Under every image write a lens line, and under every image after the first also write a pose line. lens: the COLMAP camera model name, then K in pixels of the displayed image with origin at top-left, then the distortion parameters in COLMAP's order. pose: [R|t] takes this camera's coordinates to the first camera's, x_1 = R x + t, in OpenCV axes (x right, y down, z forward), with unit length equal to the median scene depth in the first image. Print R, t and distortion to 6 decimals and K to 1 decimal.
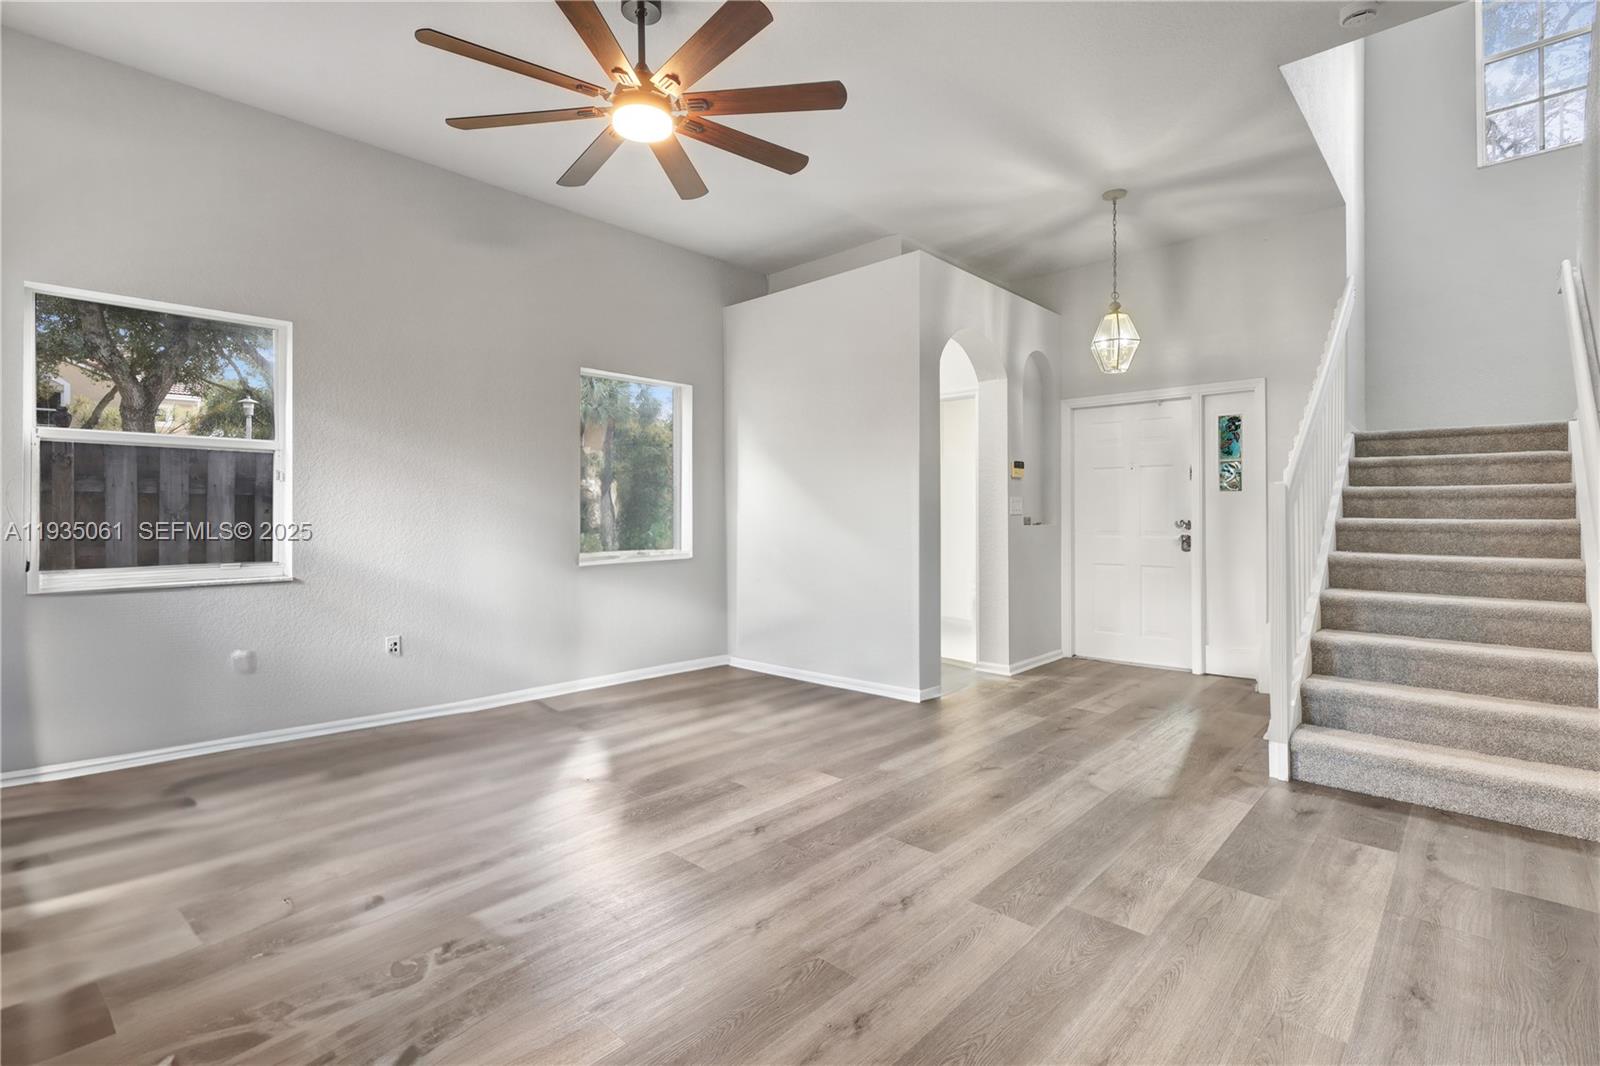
lens RADIAL K [[743.3, 0, 801.5], [0, 743.3, 522.9], [0, 0, 1]] dist [-0.000113, 0.000213]
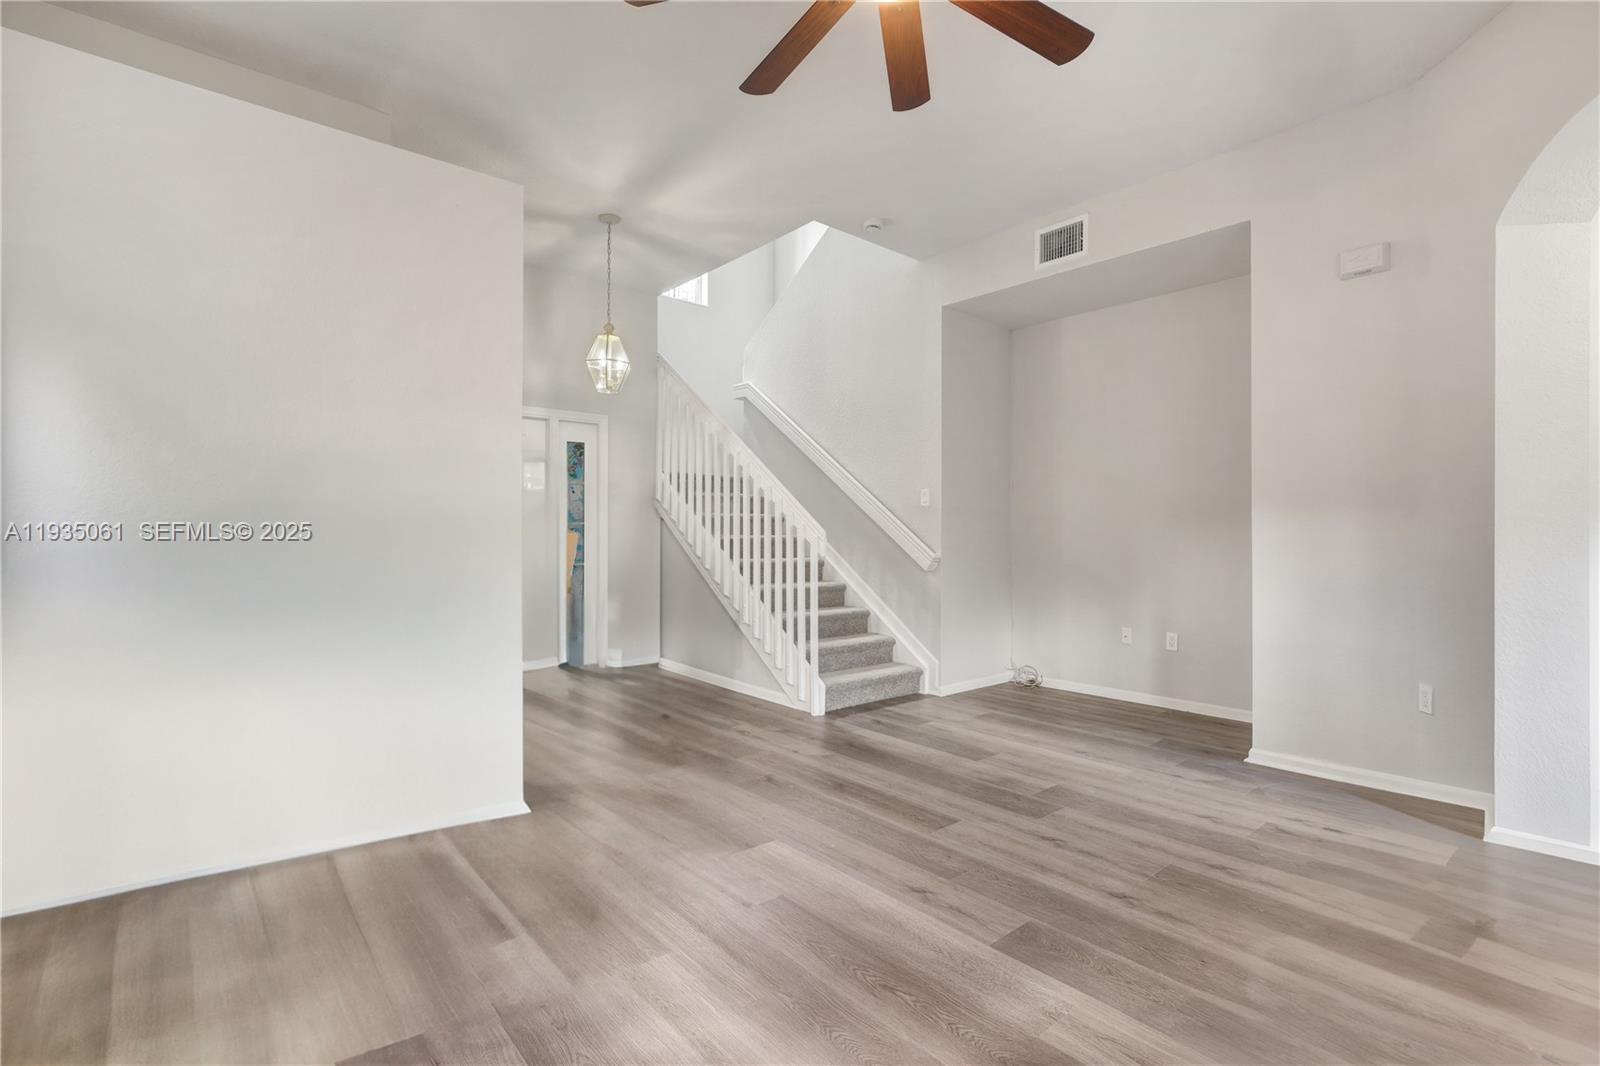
lens RADIAL K [[743.3, 0, 801.5], [0, 743.3, 530.9], [0, 0, 1]] dist [-0.000113, 0.000213]
pose [[0.108452, 0.002754, 0.994098, -1.057390], [0.007086, 0.999969, -0.003543, -0.011042], [-0.994076, 0.007428, 0.108429, 1.163317]]
